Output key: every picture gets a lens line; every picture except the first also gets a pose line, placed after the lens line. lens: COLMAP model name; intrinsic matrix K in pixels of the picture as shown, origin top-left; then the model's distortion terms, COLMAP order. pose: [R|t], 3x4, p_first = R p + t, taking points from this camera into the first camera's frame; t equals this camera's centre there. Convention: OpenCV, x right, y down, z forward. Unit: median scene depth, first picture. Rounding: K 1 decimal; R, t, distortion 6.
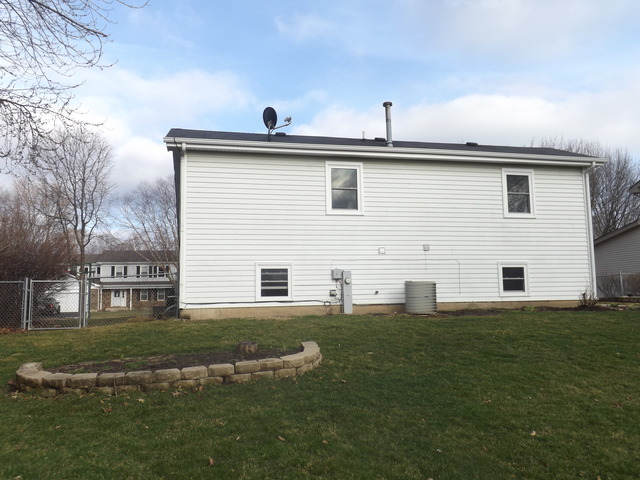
lens RADIAL K [[516.5, 0, 314.6], [0, 516.5, 240.3], [0, 0, 1]] dist [0.026857, 0.002546]
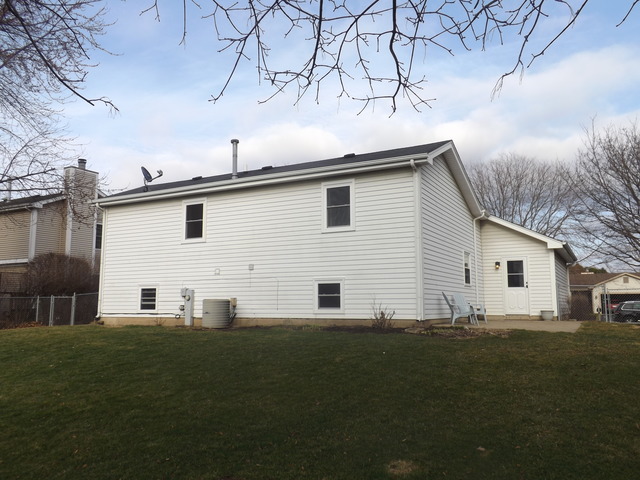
lens RADIAL K [[516.5, 0, 316.4], [0, 516.5, 241.7], [0, 0, 1]] dist [0.026857, 0.002546]
pose [[0.757690, -0.065477, -0.649322, 1.028248], [0.059607, 0.997739, -0.031056, 0.002465], [0.649887, -0.015174, 0.759879, 0.258032]]
